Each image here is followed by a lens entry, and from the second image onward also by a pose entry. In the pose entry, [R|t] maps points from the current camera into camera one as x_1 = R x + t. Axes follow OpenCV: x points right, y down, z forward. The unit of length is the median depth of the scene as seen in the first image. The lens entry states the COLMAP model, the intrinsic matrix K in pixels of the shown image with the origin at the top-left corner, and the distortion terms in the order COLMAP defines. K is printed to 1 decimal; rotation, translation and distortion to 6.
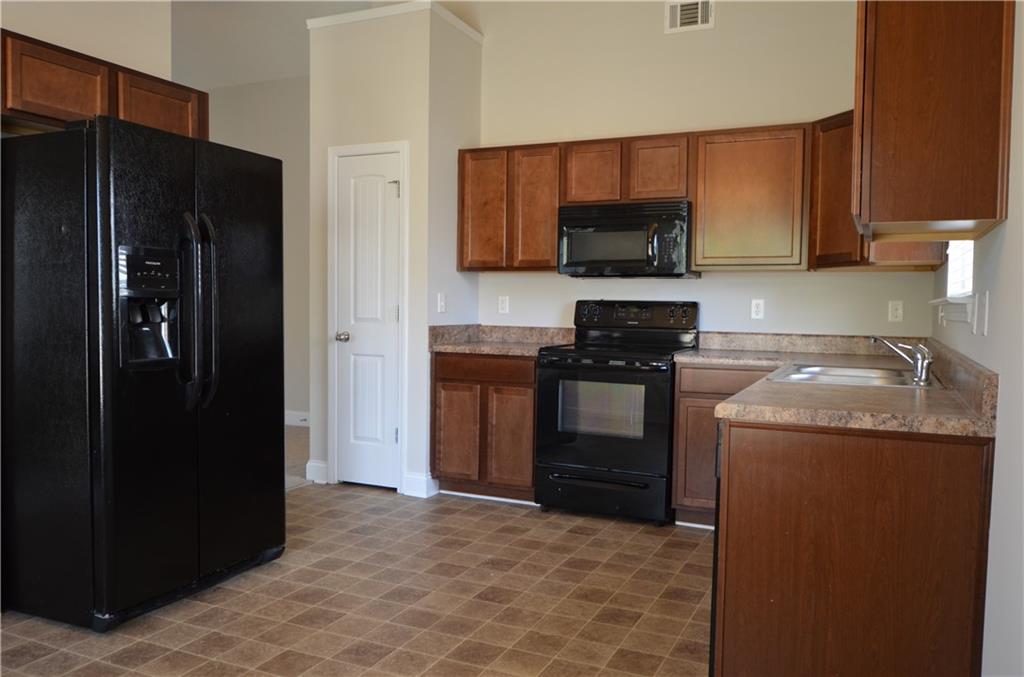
lens RADIAL K [[774.5, 0, 512.0], [0, 774.5, 338.5], [0, 0, 1]] dist [0.003706, 0.001399]
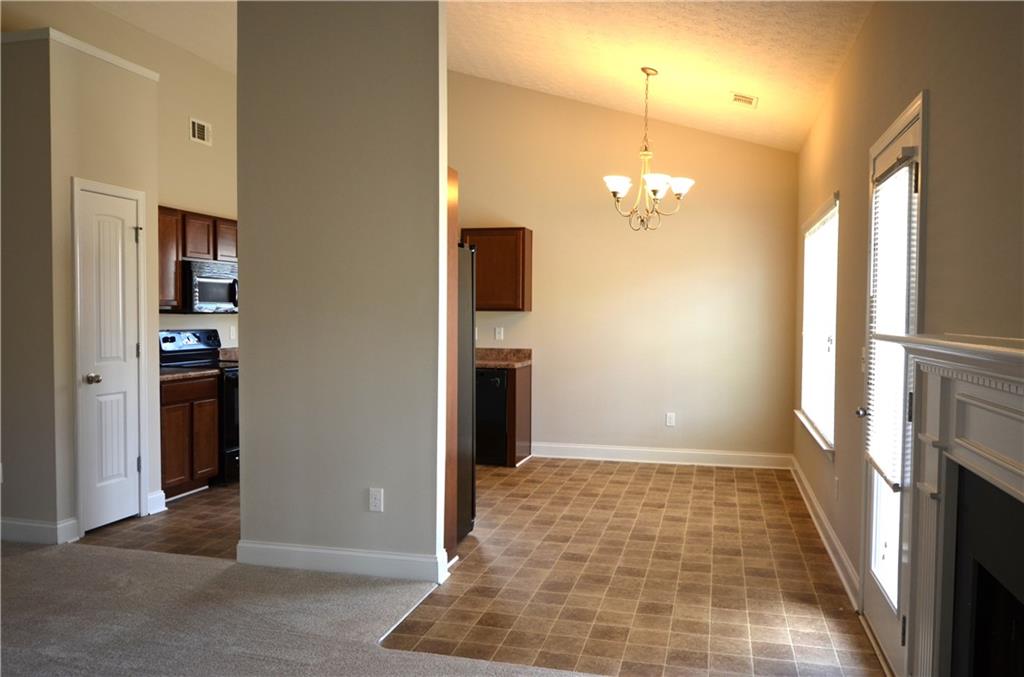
lens RADIAL K [[774.5, 0, 512.0], [0, 774.5, 338.5], [0, 0, 1]] dist [0.003706, 0.001399]
pose [[-0.167895, -0.047042, 0.984682, -1.263803], [0.038171, 0.997801, 0.054177, -0.084652], [-0.985066, 0.046683, -0.165730, 0.654173]]
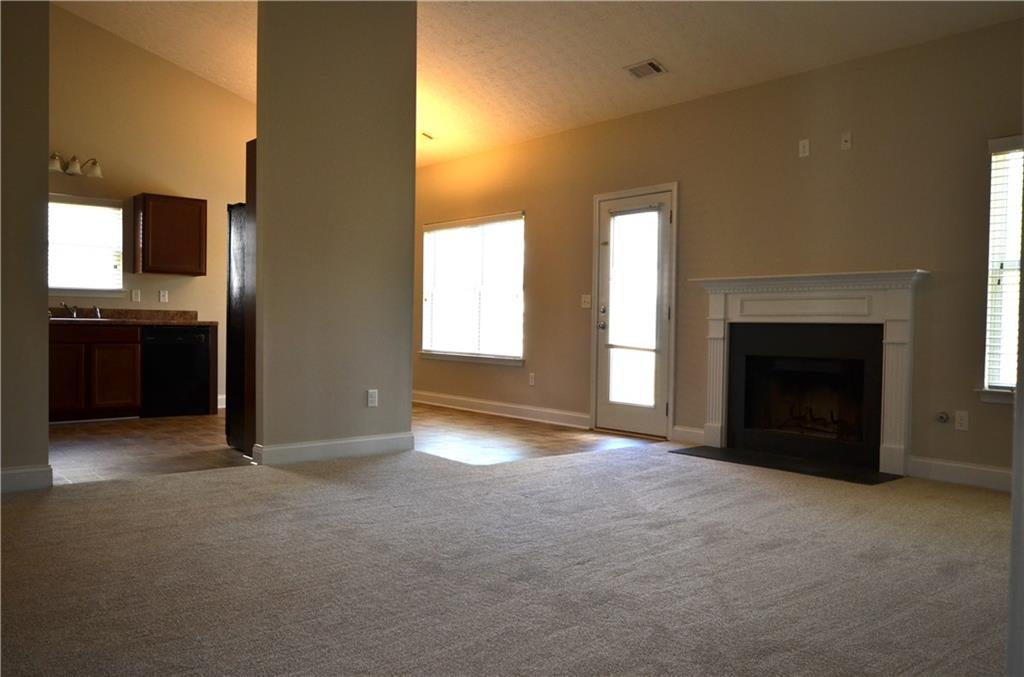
lens RADIAL K [[774.5, 0, 512.0], [0, 774.5, 338.5], [0, 0, 1]] dist [0.003706, 0.001399]
pose [[-0.910678, -0.032402, 0.411845, -1.077584], [-0.003891, 0.997548, 0.069879, -0.038820], [-0.413100, 0.062035, -0.908571, 1.641448]]
